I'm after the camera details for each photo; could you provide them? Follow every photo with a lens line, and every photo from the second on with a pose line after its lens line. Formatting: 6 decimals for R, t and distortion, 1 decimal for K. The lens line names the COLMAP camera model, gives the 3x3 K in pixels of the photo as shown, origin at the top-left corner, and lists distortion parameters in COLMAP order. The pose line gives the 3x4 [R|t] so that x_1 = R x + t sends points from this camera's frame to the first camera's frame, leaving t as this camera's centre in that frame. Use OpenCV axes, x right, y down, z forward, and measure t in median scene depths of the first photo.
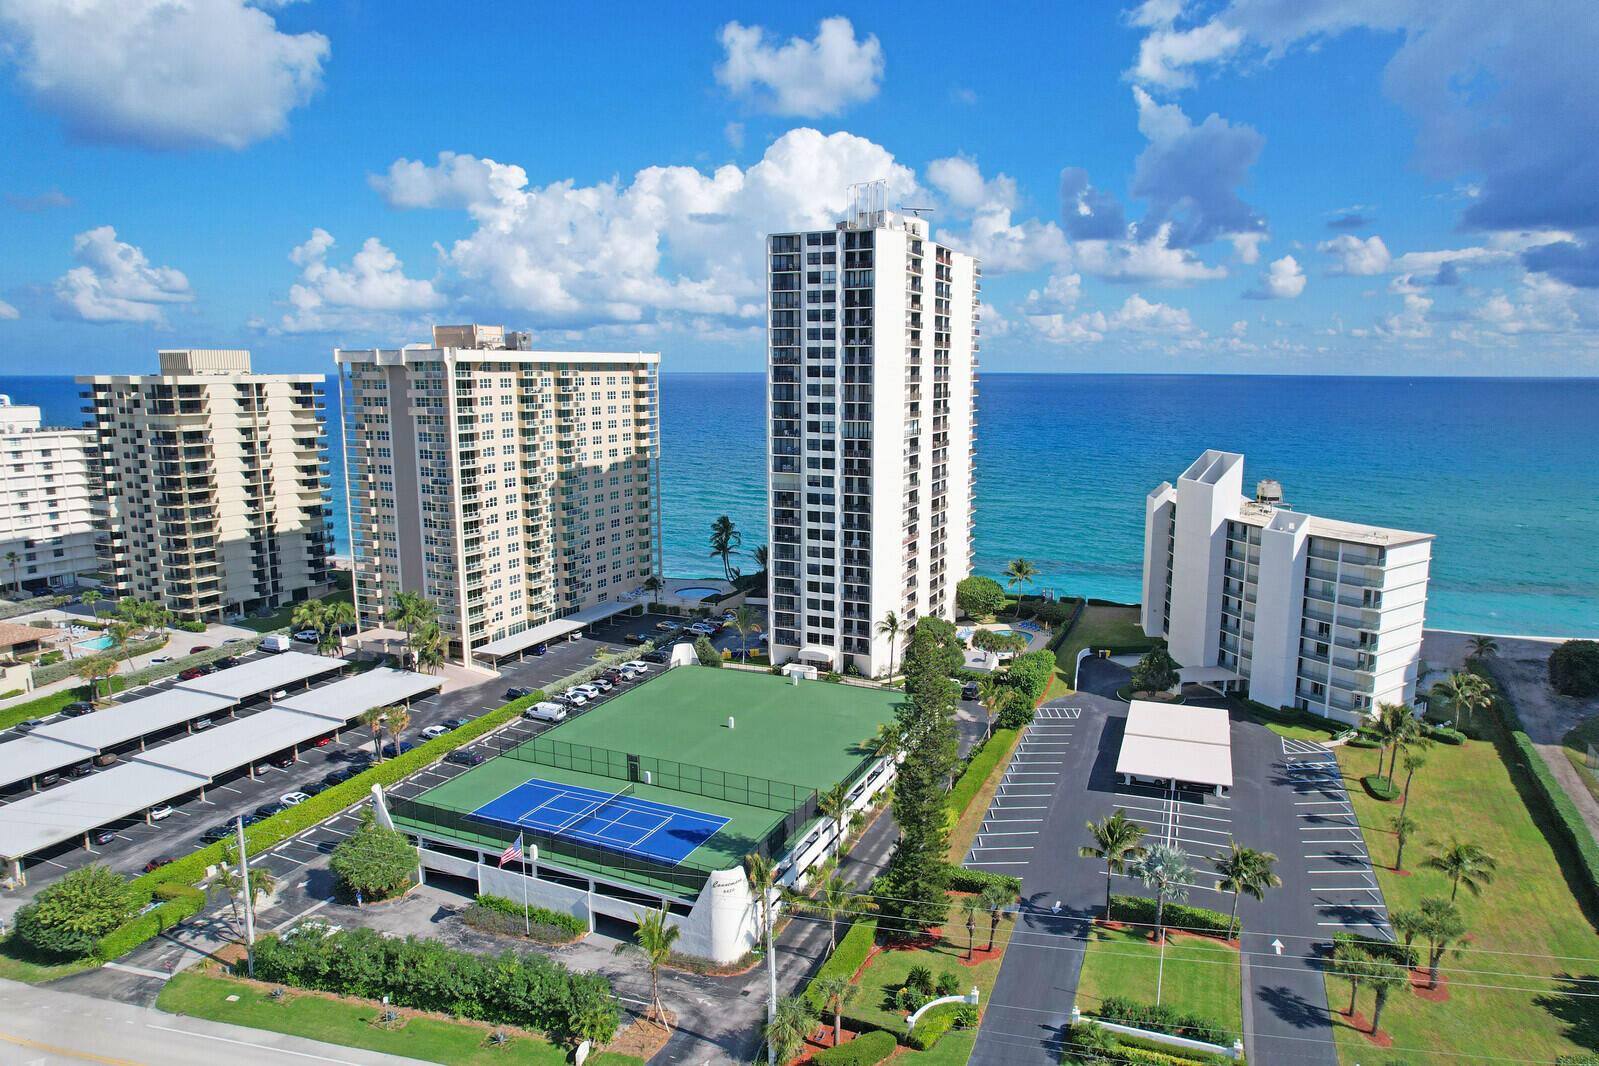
lens RADIAL K [[1024.3, 0, 800.5], [0, 1024.3, 527.9], [0, 0, 1]] dist [-0.053723, 0.042711]
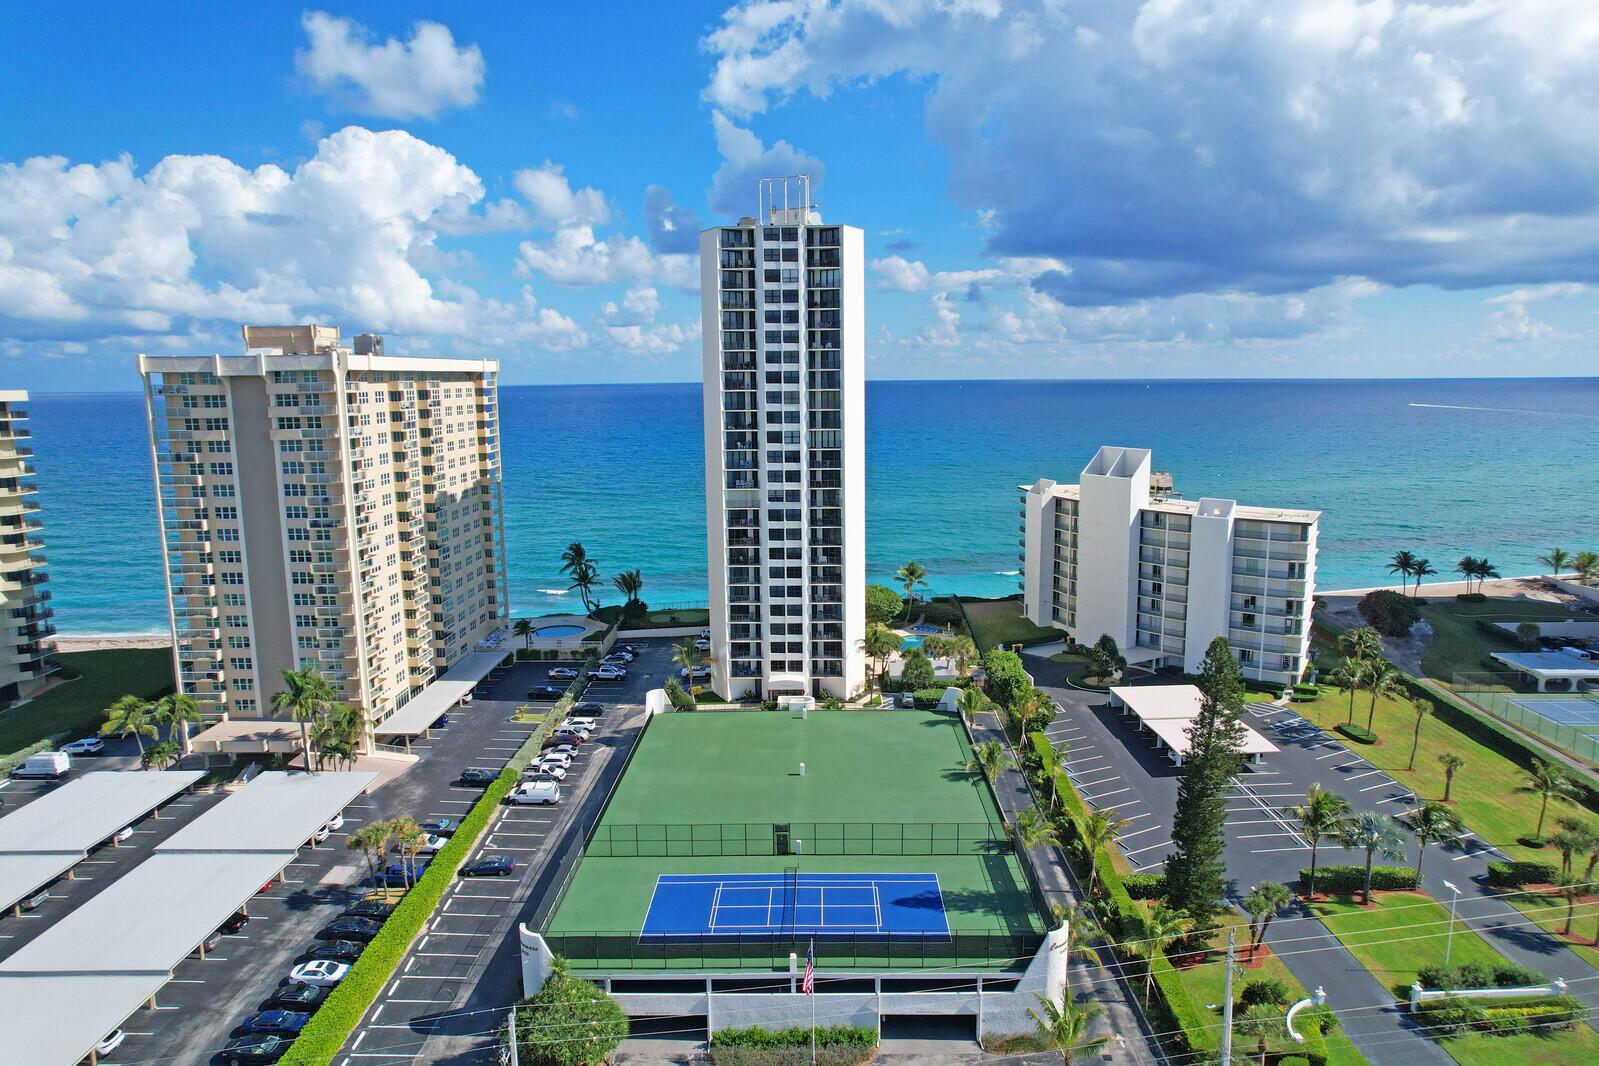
lens RADIAL K [[1024.3, 0, 808.9], [0, 1024.3, 529.2], [0, 0, 1]] dist [-0.053723, 0.042711]
pose [[0.917174, -0.069022, 0.392465, -0.324644], [0.072802, 0.997333, 0.005264, -0.018603], [-0.391781, 0.023744, 0.919752, 0.140540]]
